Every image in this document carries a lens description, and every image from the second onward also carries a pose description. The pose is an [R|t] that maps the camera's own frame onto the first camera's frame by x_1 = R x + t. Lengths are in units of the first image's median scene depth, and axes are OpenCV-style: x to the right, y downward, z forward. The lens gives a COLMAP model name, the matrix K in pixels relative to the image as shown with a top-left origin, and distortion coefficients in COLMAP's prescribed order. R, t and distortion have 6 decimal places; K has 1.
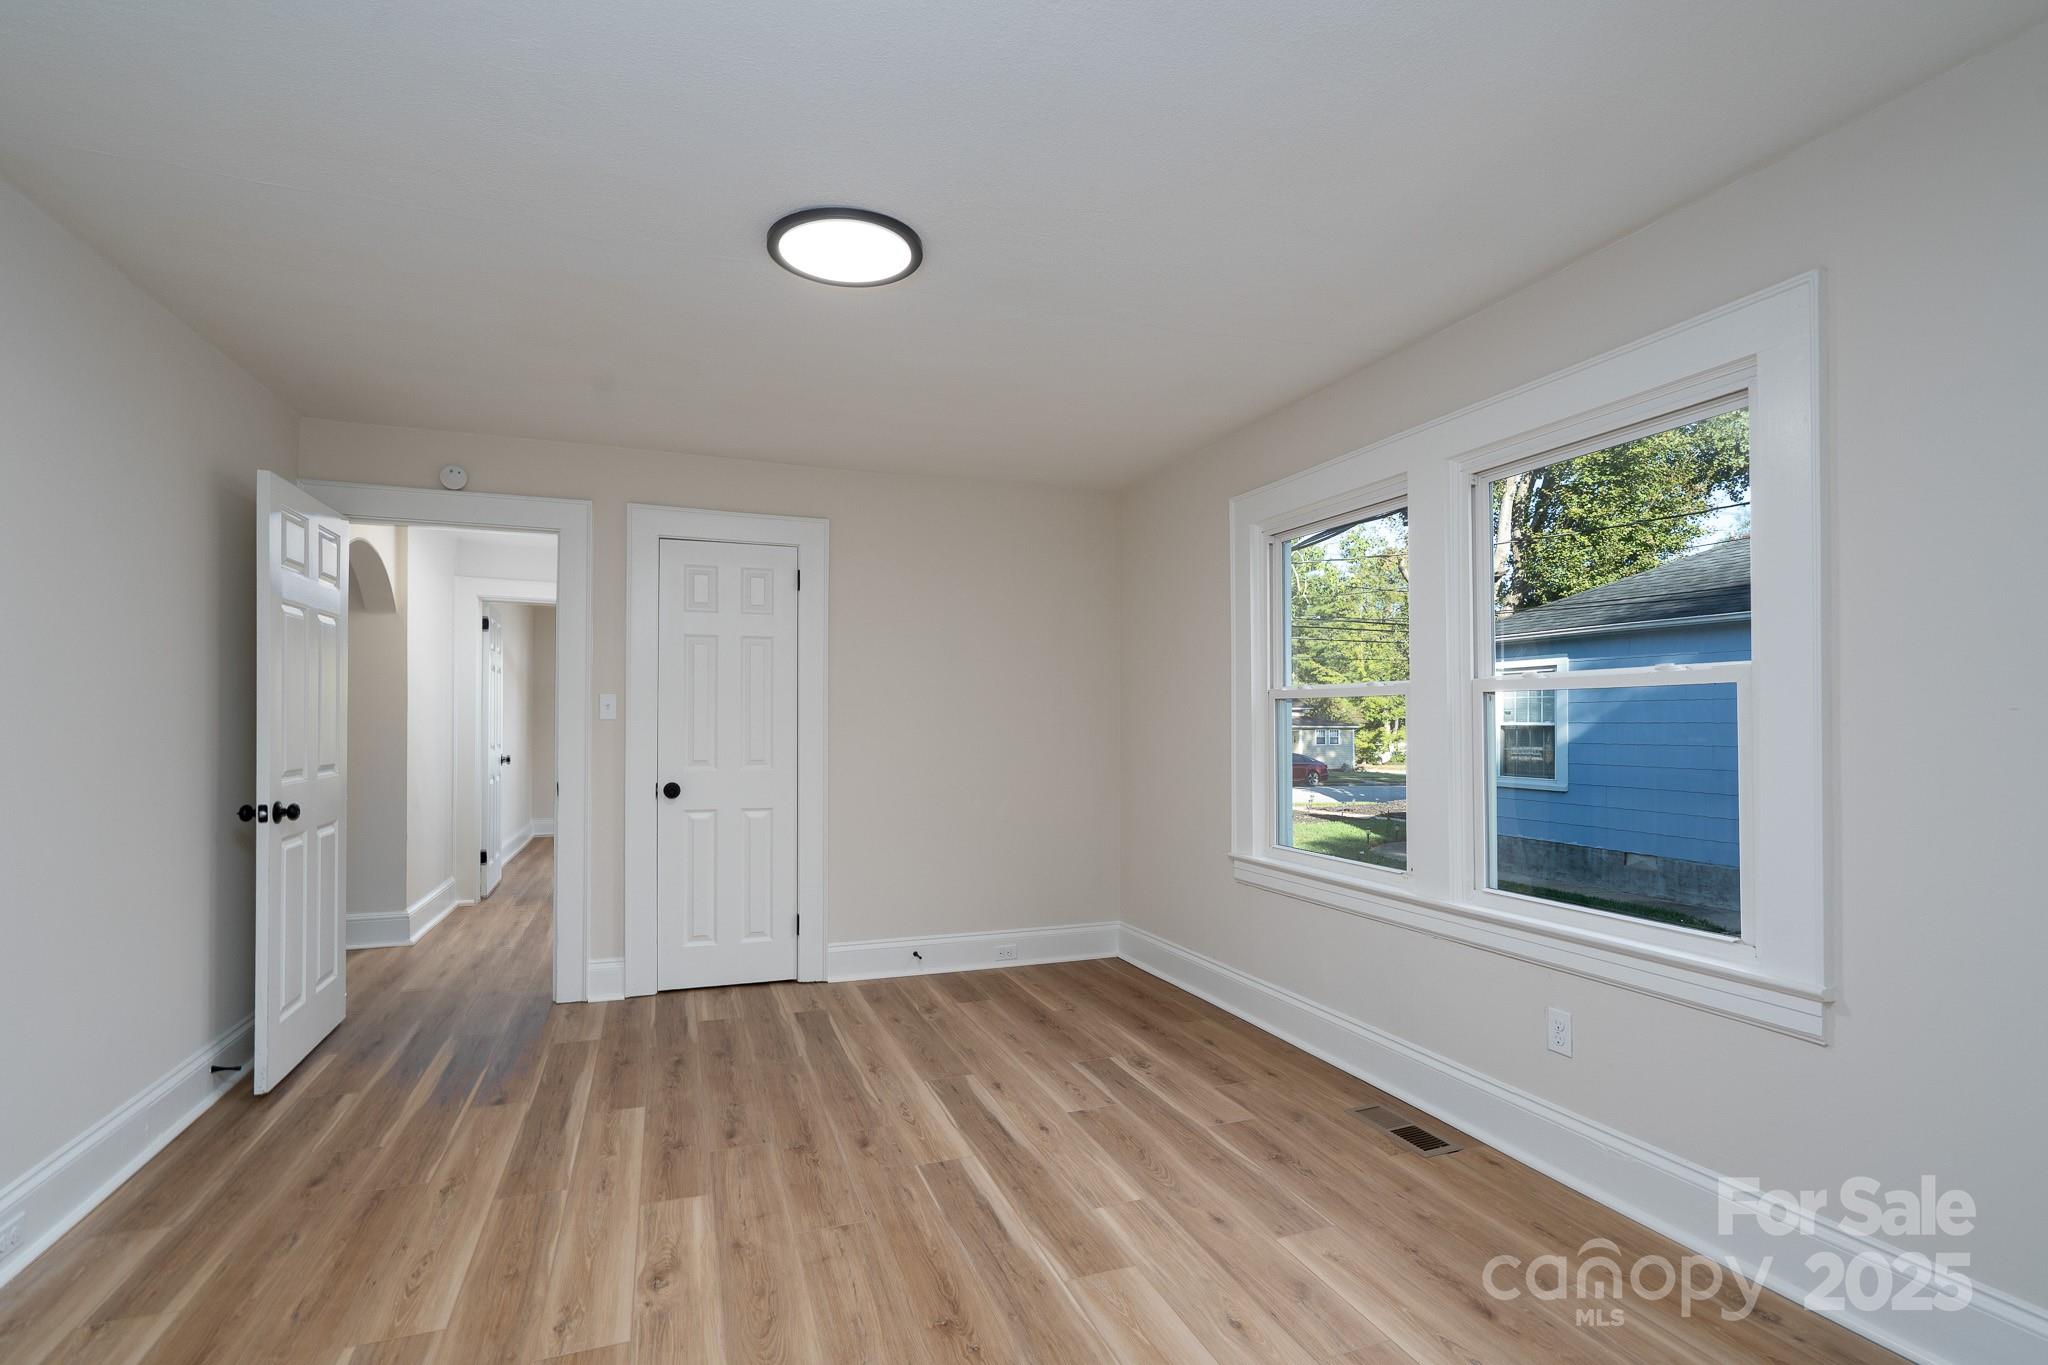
lens RADIAL K [[1038.4, 0, 1103.1], [0, 1038.4, 717.3], [0, 0, 1]] dist [-0.005971, 0.000858]
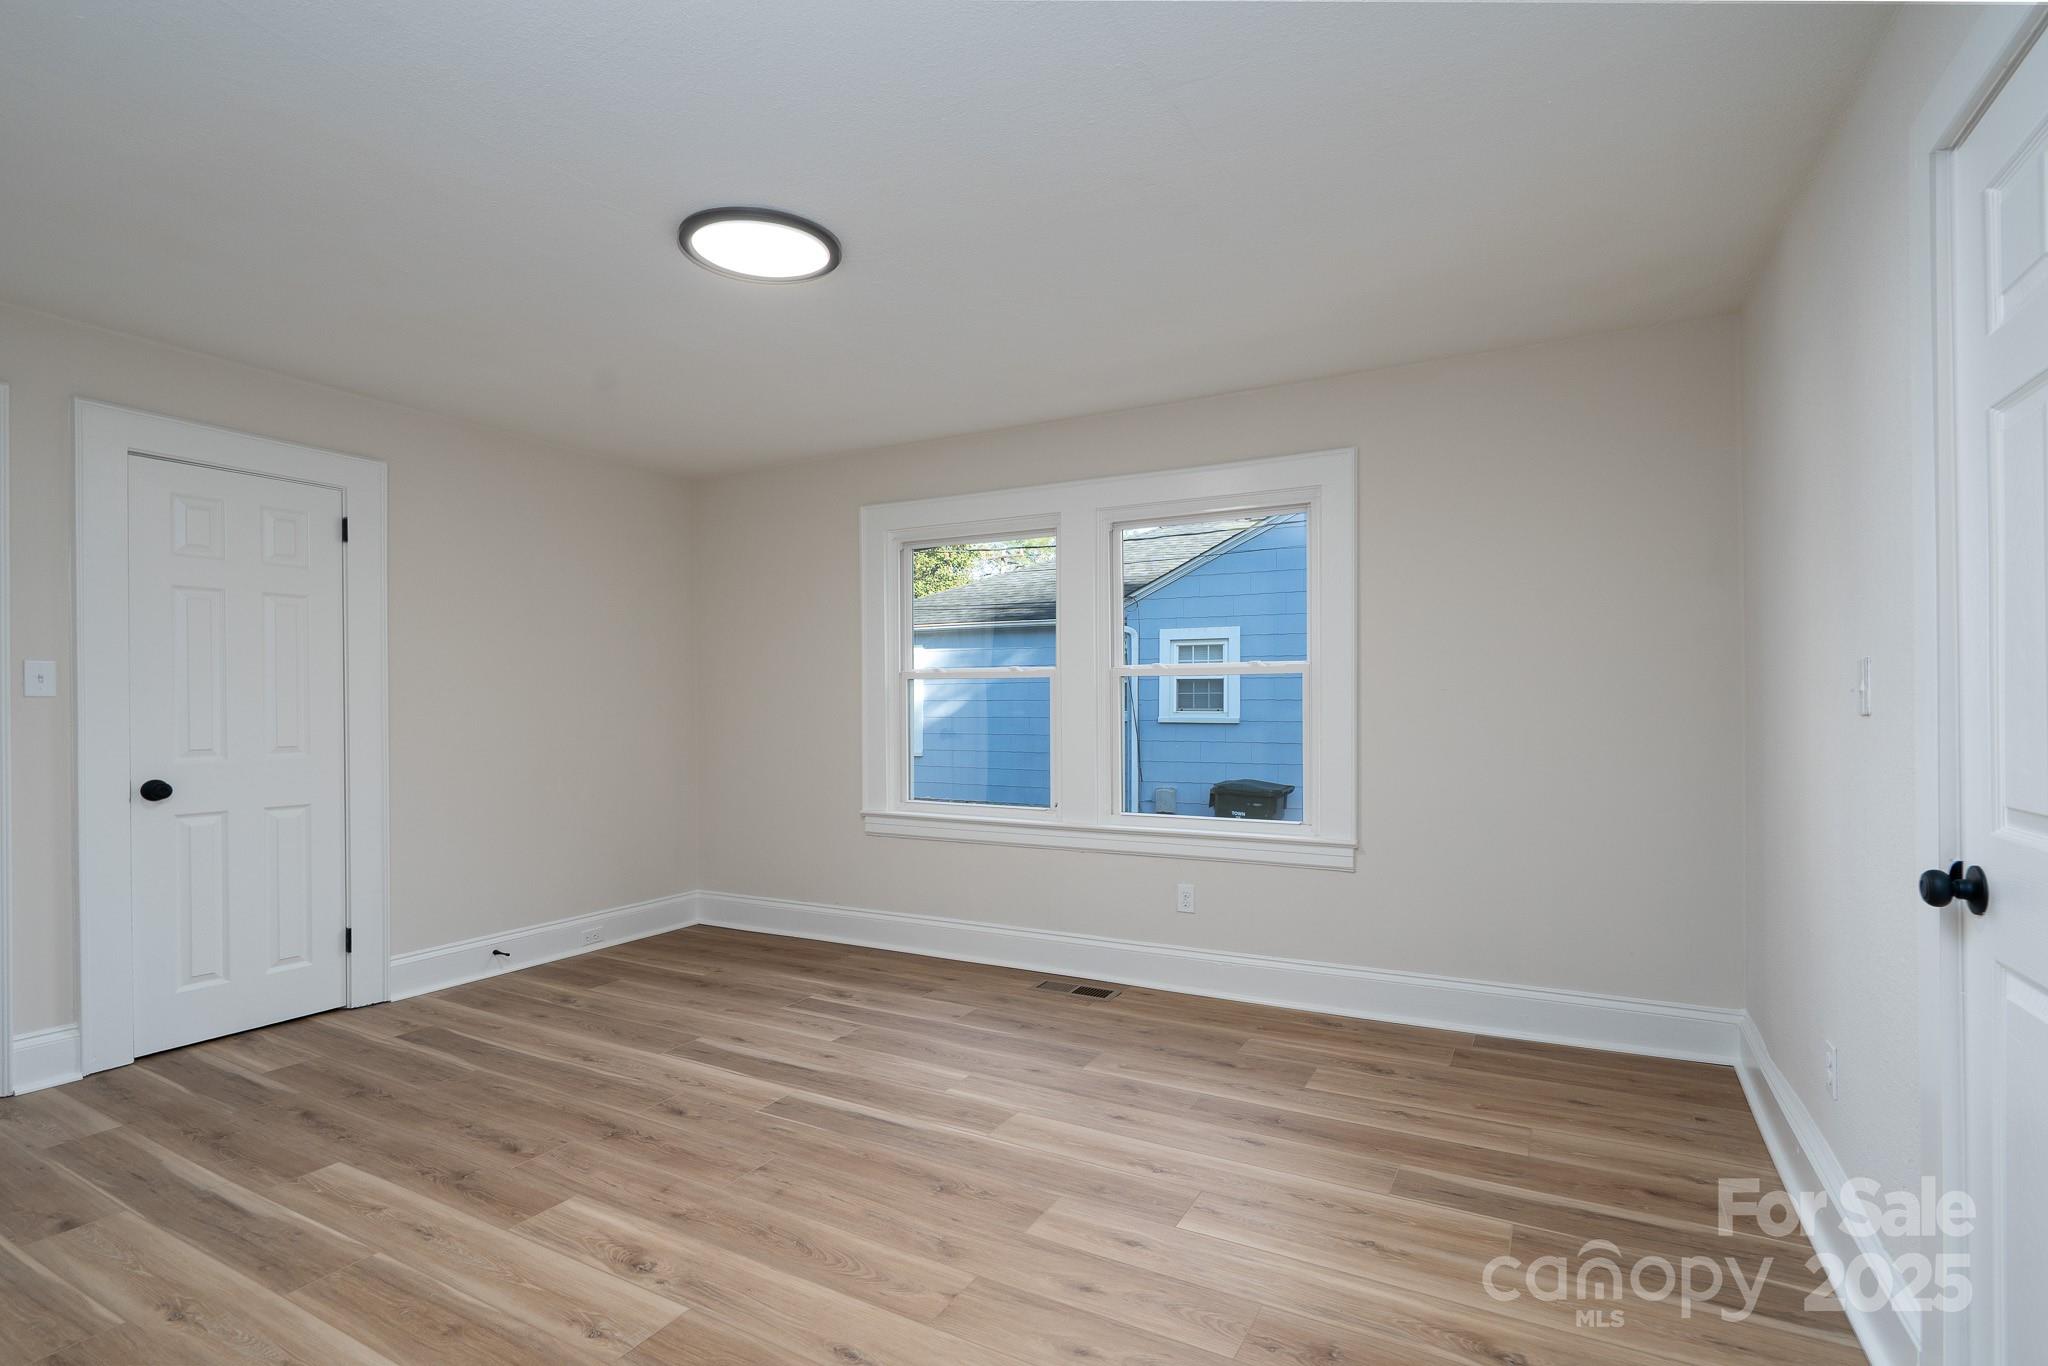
lens RADIAL K [[934.0, 0, 1120.4], [0, 934.0, 716.3], [0, 0, 1]] dist [-0.002106, 0.000882]
pose [[0.743856, -0.014296, 0.668187, -0.384244], [0.000533, 0.999784, 0.020797, 0.003069], [-0.668339, -0.015114, 0.743703, 0.025987]]
